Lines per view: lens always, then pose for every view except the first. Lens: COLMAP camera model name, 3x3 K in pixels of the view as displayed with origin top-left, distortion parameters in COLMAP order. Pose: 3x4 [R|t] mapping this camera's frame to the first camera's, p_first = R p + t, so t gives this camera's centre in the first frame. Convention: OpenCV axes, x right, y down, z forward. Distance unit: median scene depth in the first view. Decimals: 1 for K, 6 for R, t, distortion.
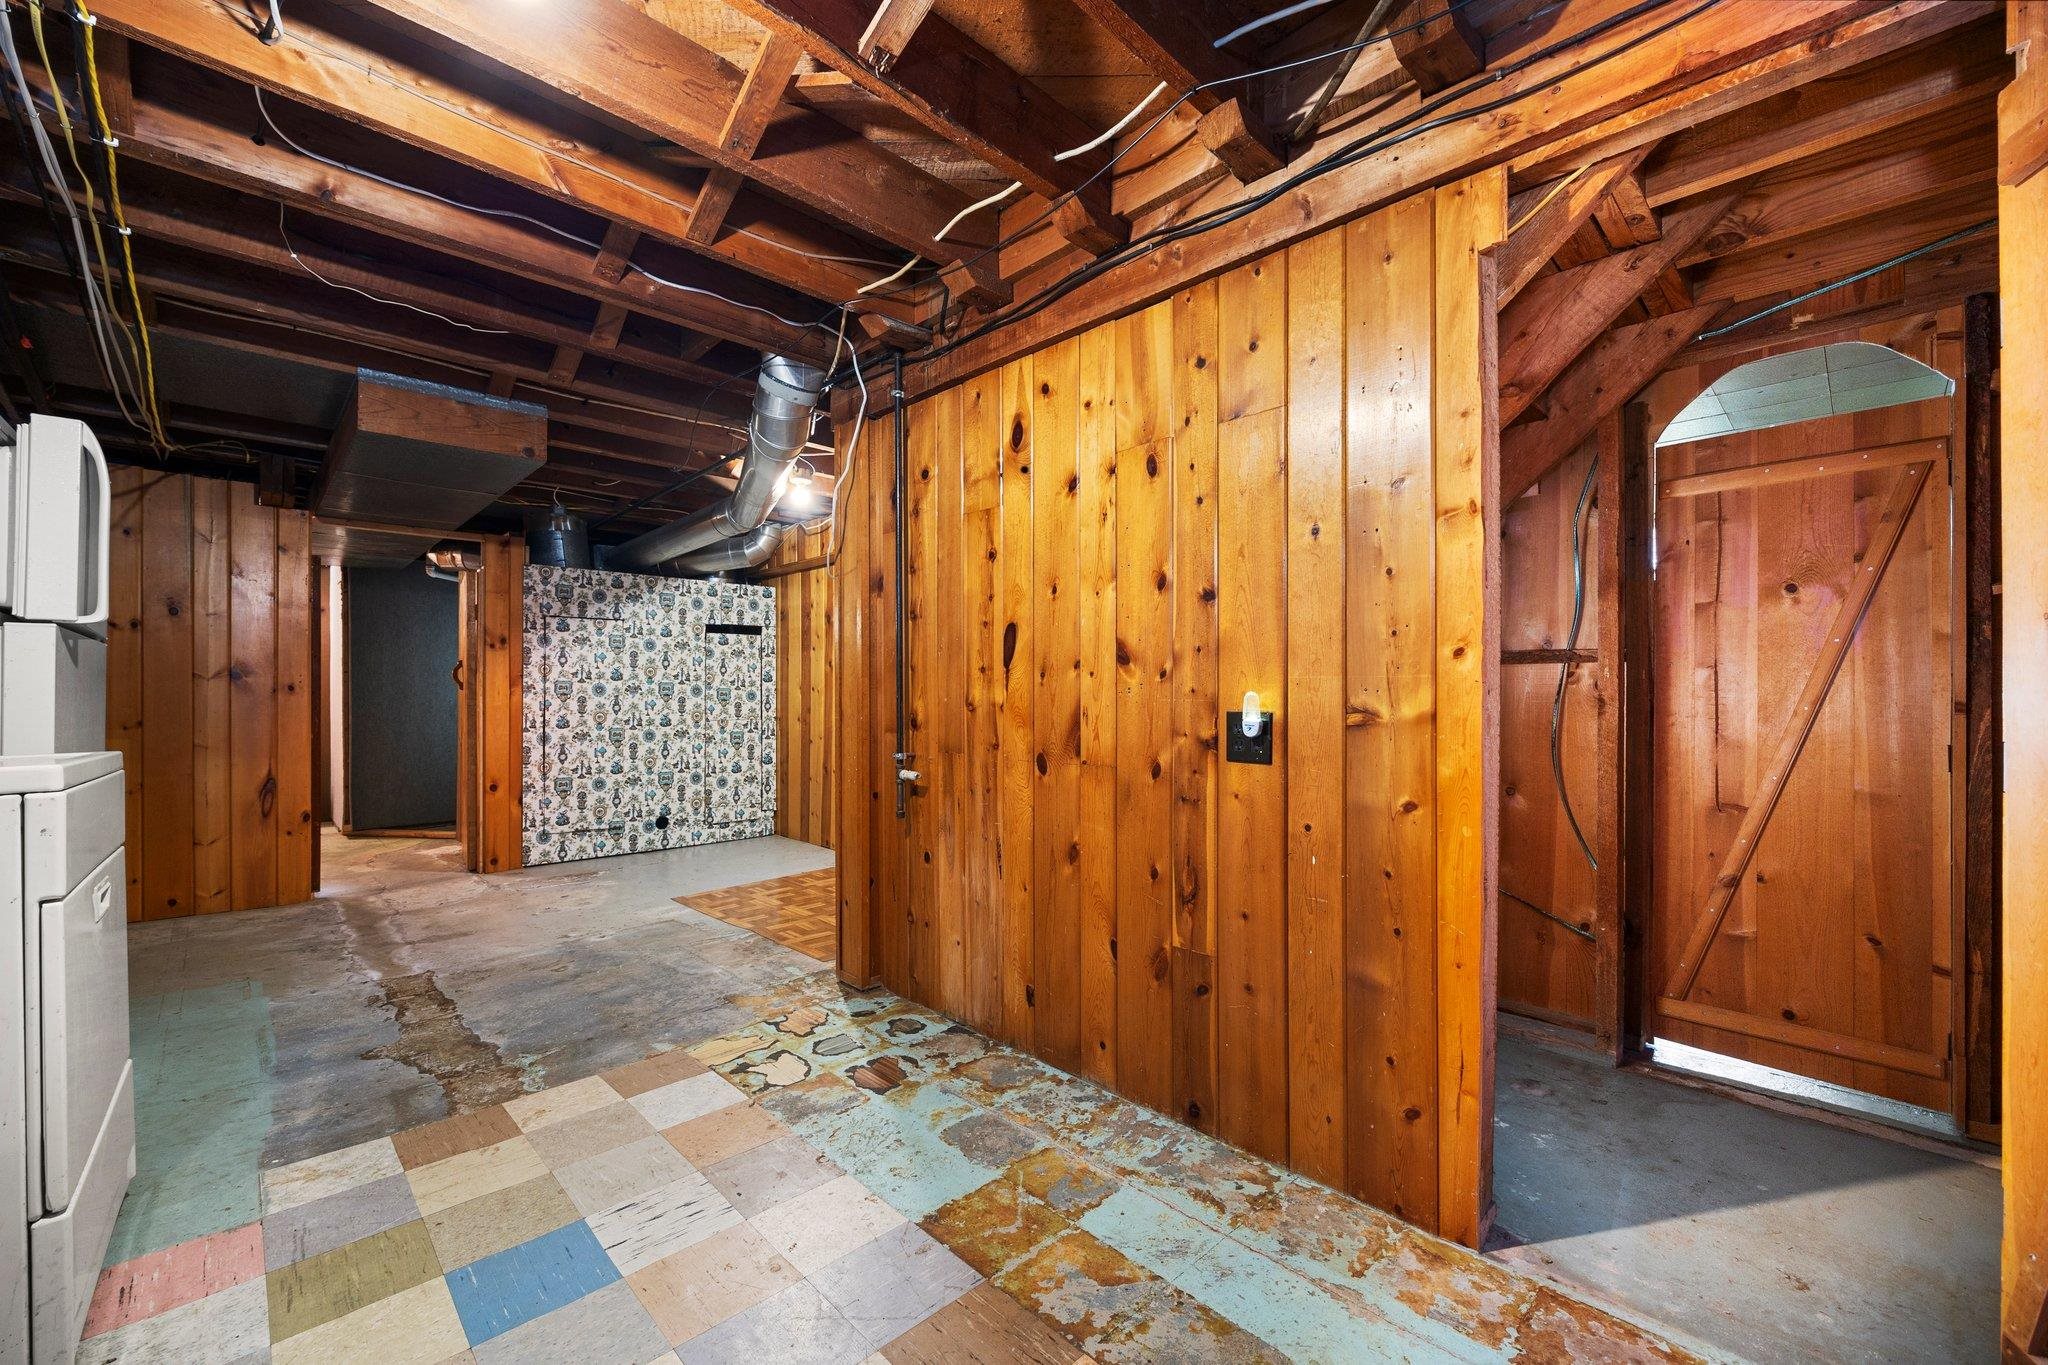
lens RADIAL K [[824.6, 0, 1020.4], [0, 824.6, 690.1], [0, 0, 1]] dist [0.000661, 0.000113]
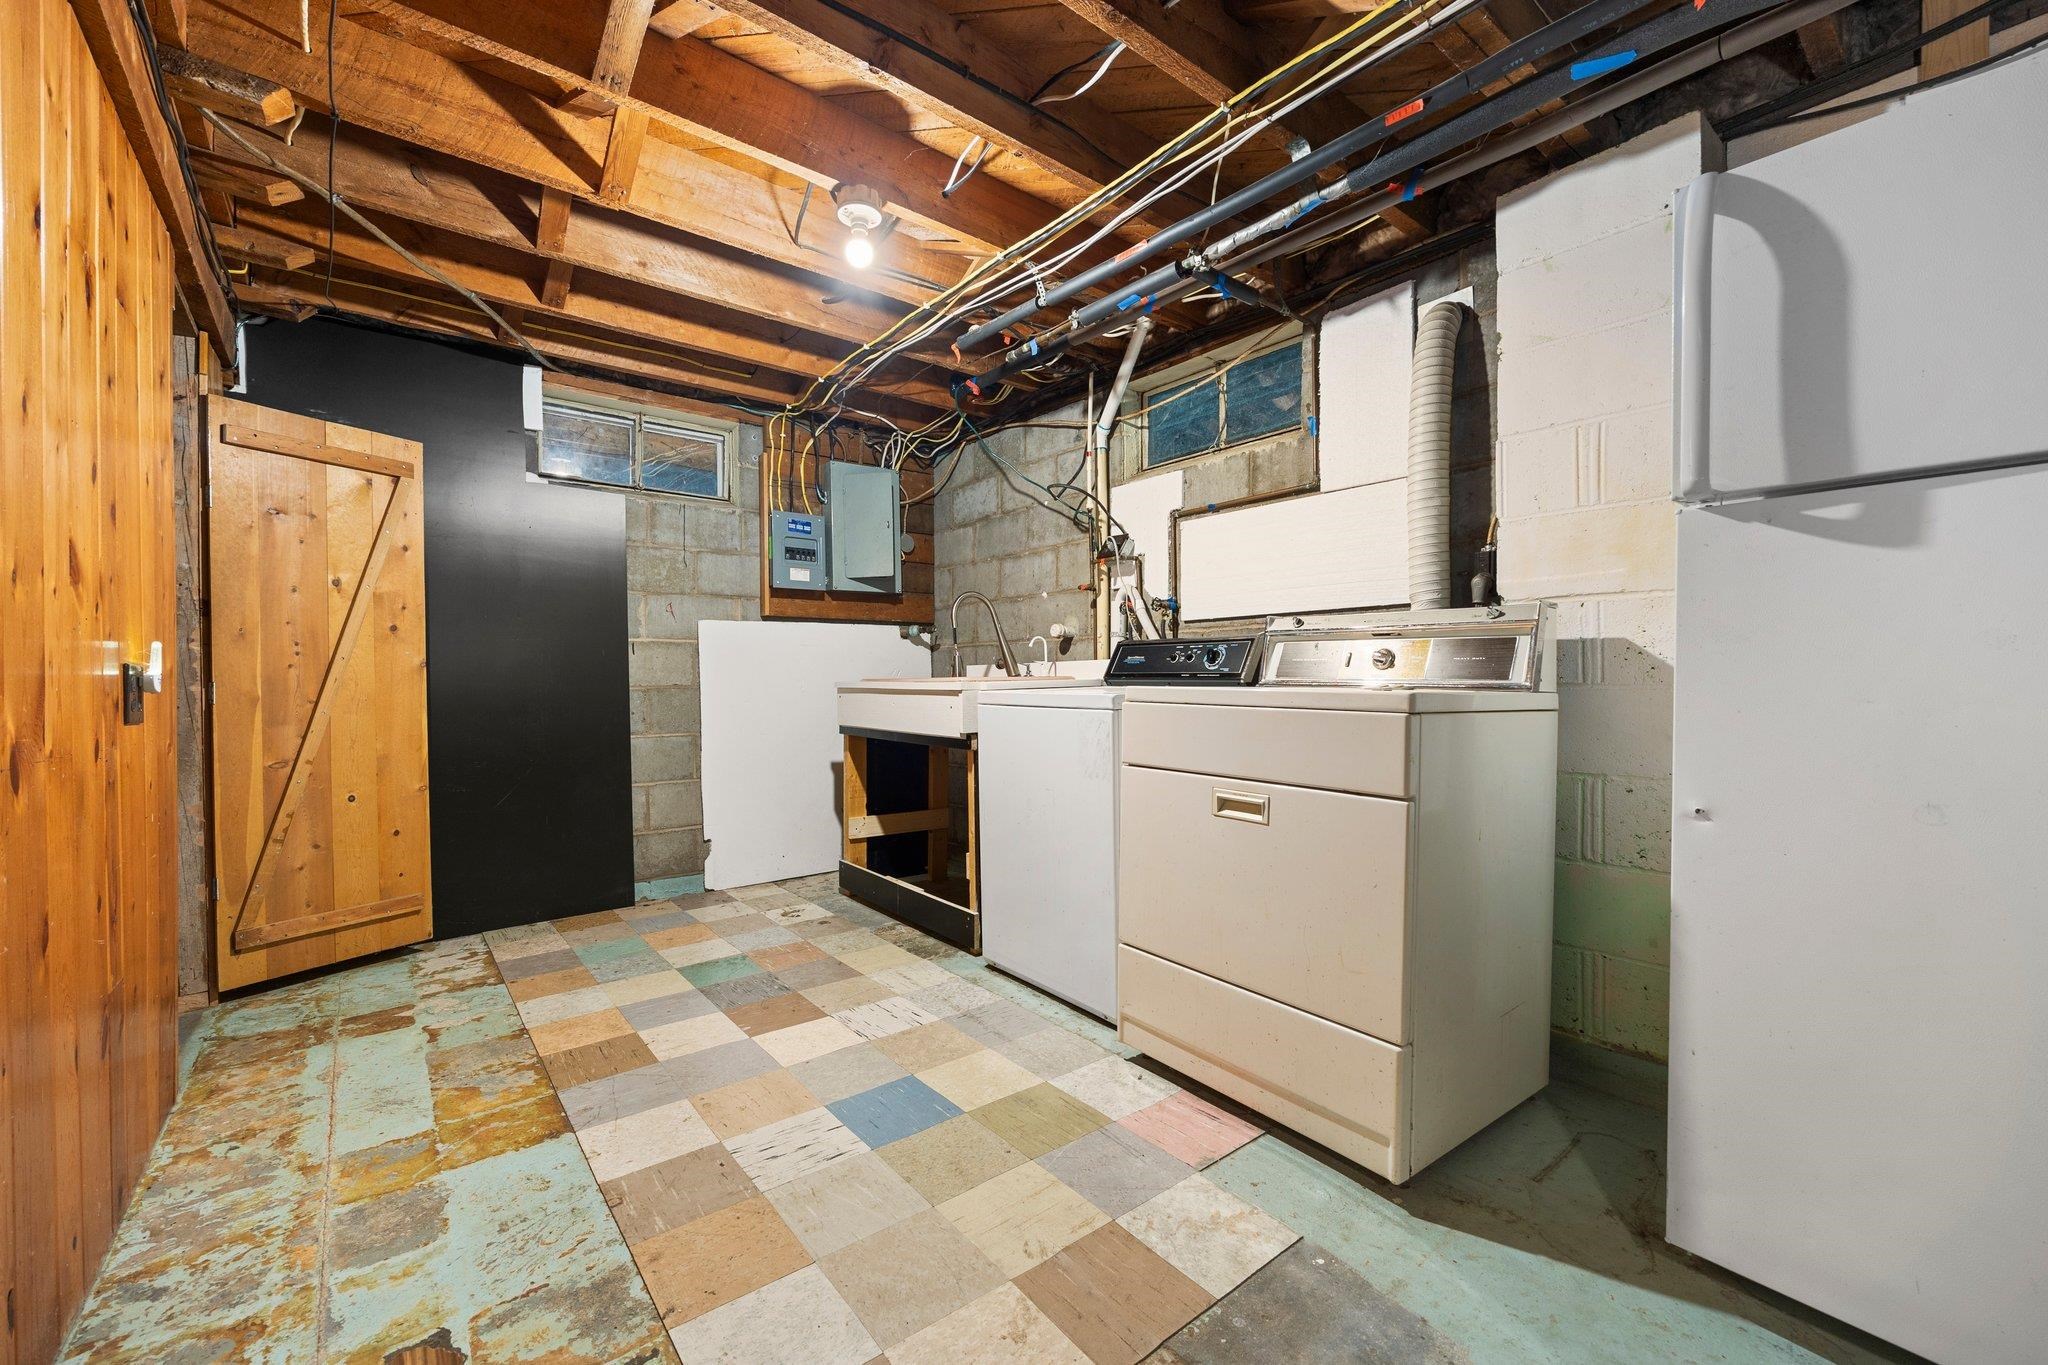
lens RADIAL K [[824.6, 0, 1020.4], [0, 824.6, 690.1], [0, 0, 1]] dist [0.000661, 0.000113]
pose [[-0.995159, 0.012218, 0.097512, -0.751700], [0.012325, 0.999924, 0.000493, 0.064221], [-0.097498, 0.001693, -0.995234, 1.835170]]
